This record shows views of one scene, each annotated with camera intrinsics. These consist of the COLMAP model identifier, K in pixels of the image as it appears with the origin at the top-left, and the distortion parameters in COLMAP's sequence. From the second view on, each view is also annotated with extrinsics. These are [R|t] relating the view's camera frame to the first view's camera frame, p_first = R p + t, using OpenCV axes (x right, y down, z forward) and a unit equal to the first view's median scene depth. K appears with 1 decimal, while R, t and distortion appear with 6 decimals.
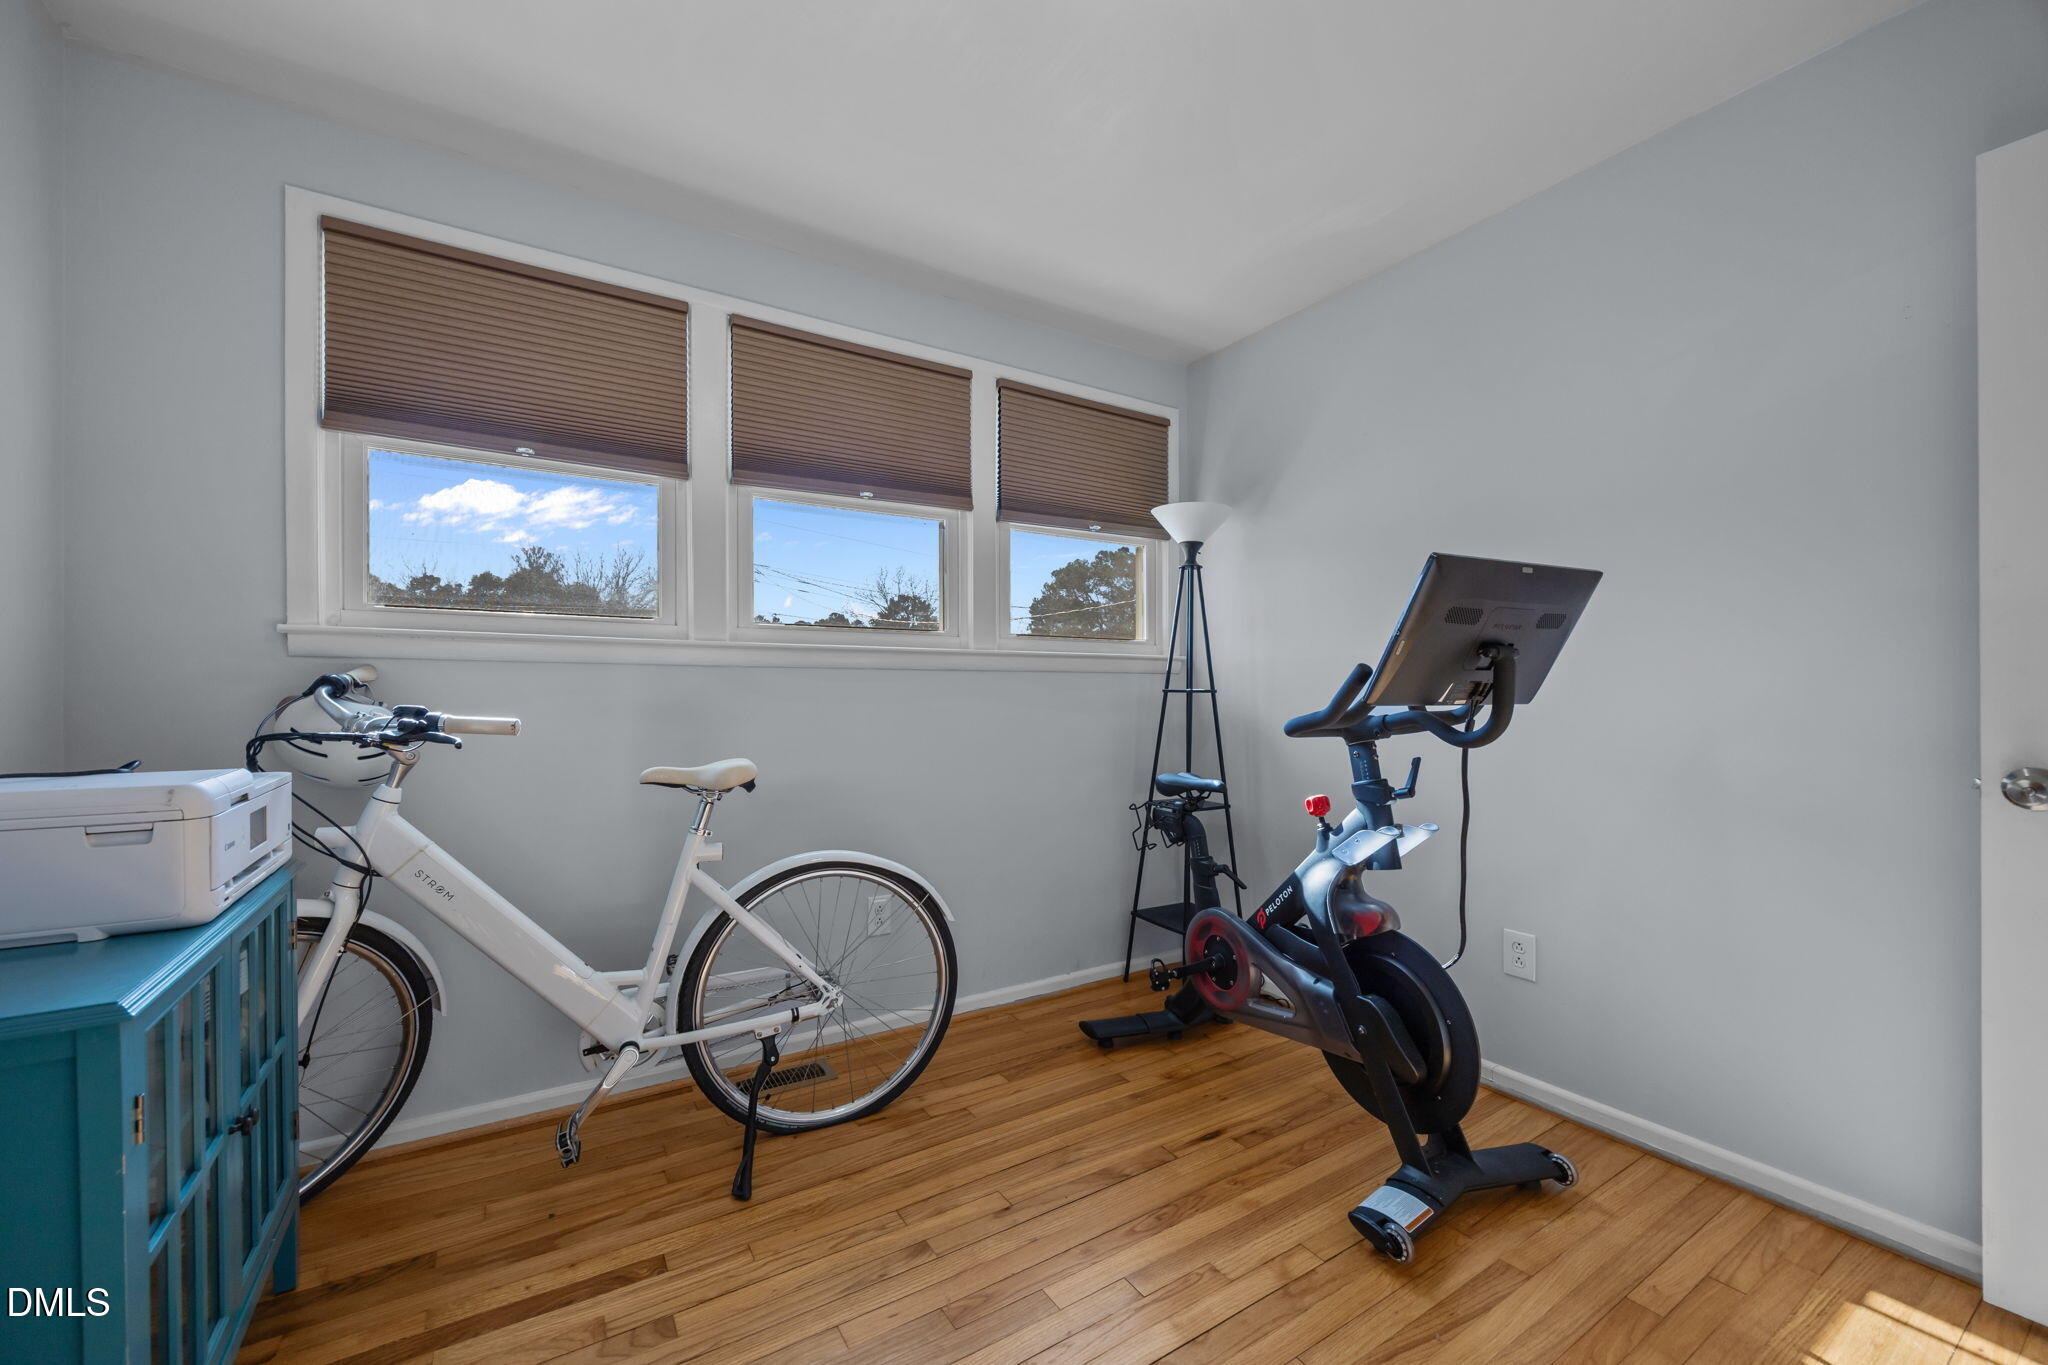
lens RADIAL K [[792.0, 0, 1024.0], [0, 792.0, 682.5], [0, 0, 1]] dist [-0.002246, -0.000165]
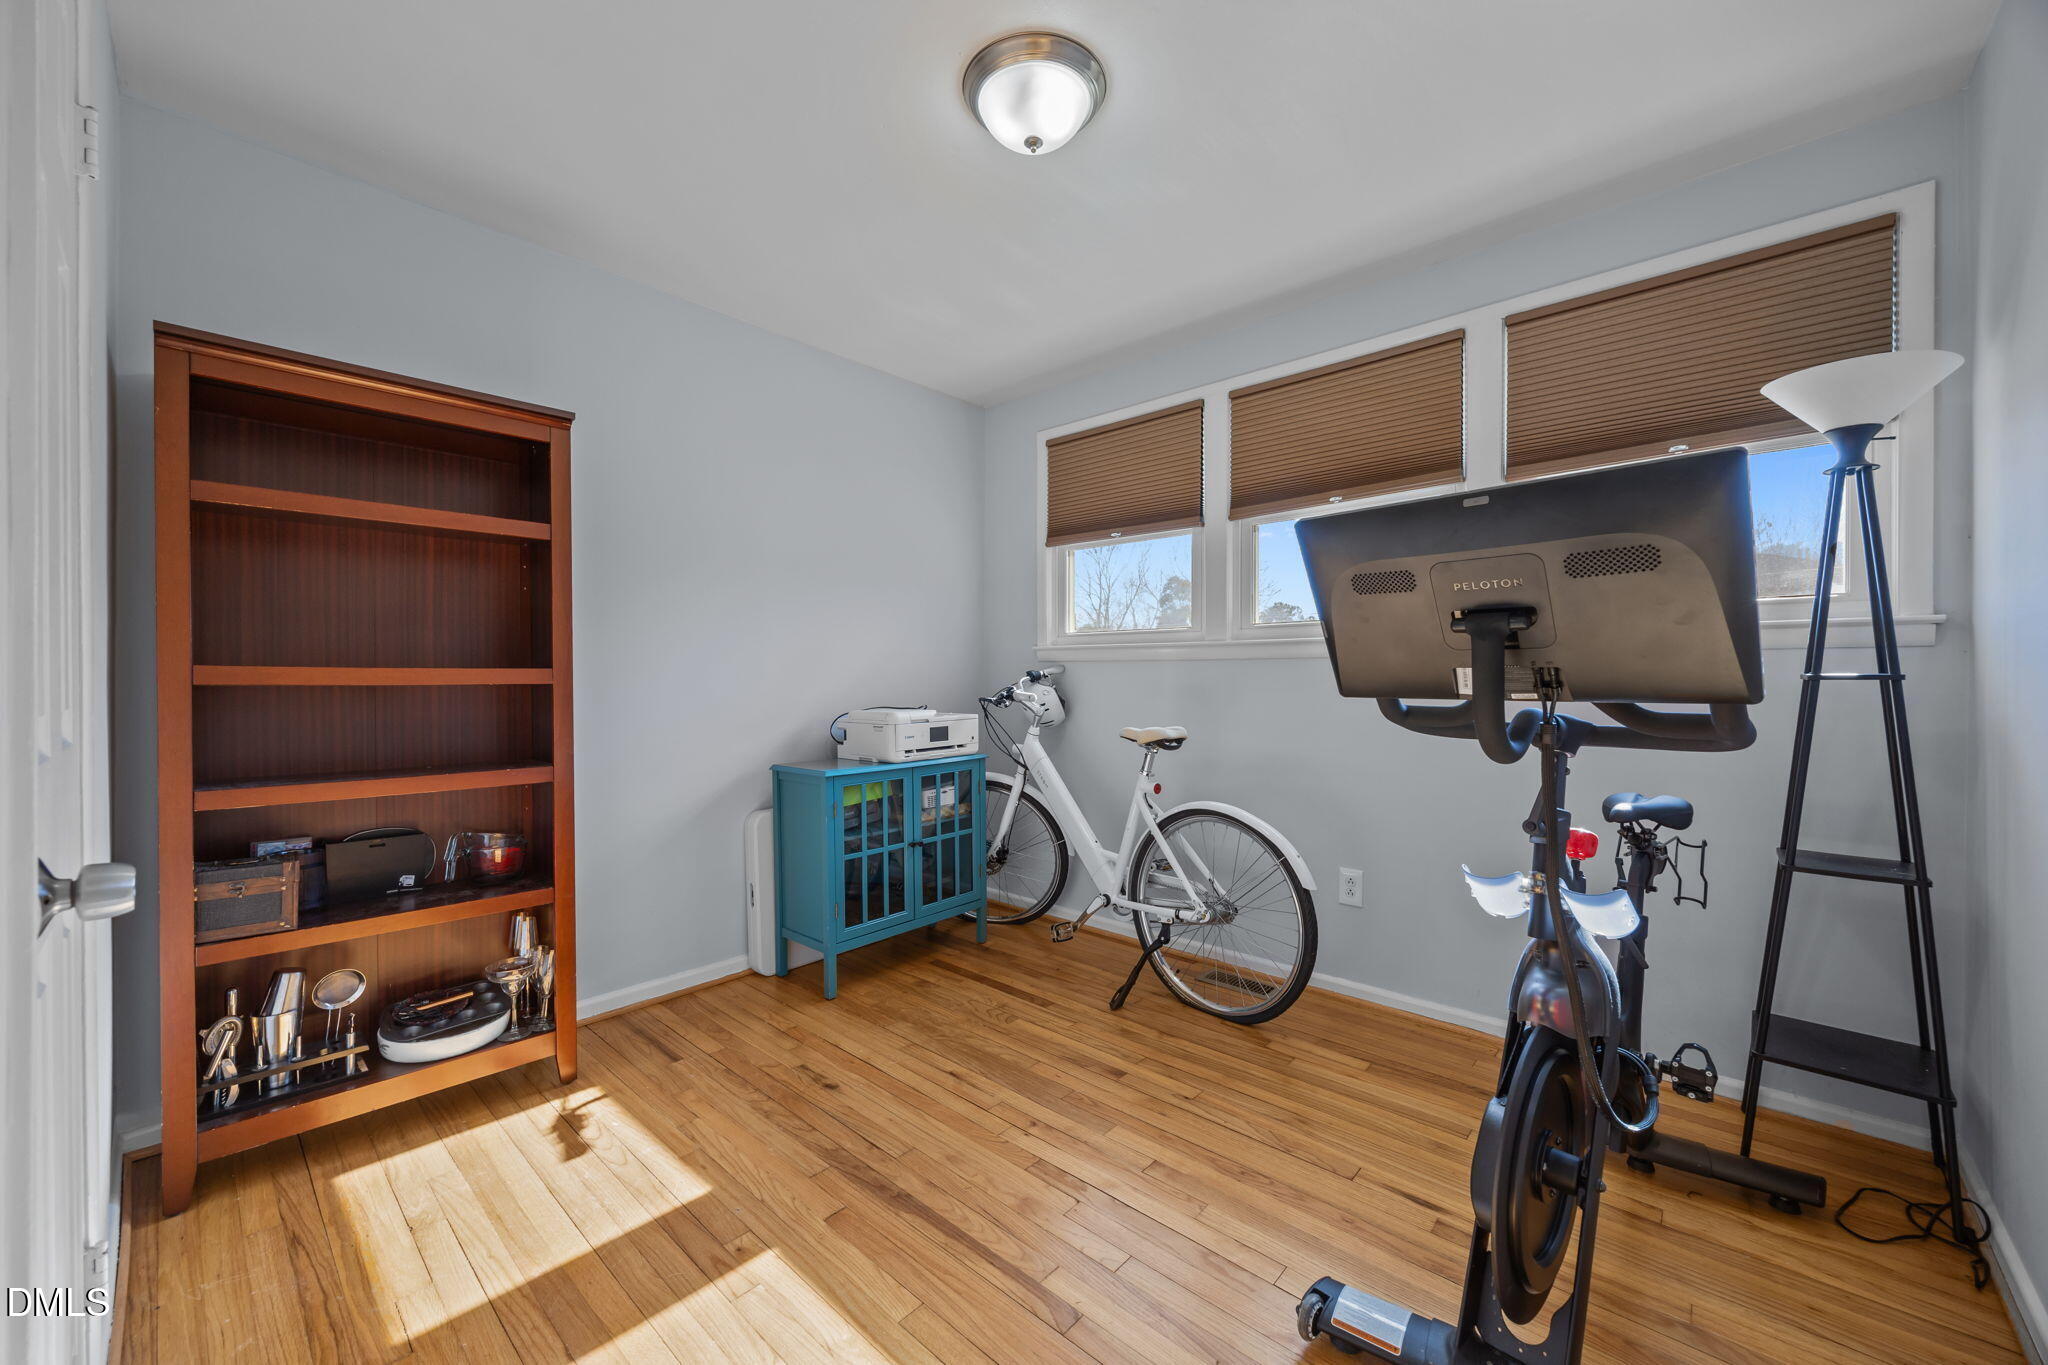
lens RADIAL K [[792.0, 0, 1024.0], [0, 792.0, 682.5], [0, 0, 1]] dist [-0.002246, -0.000165]
pose [[0.273349, -0.002297, -0.961912, 0.969394], [0.004802, 0.999988, -0.001023, 0.019854], [0.961903, -0.004340, 0.273357, 0.379034]]
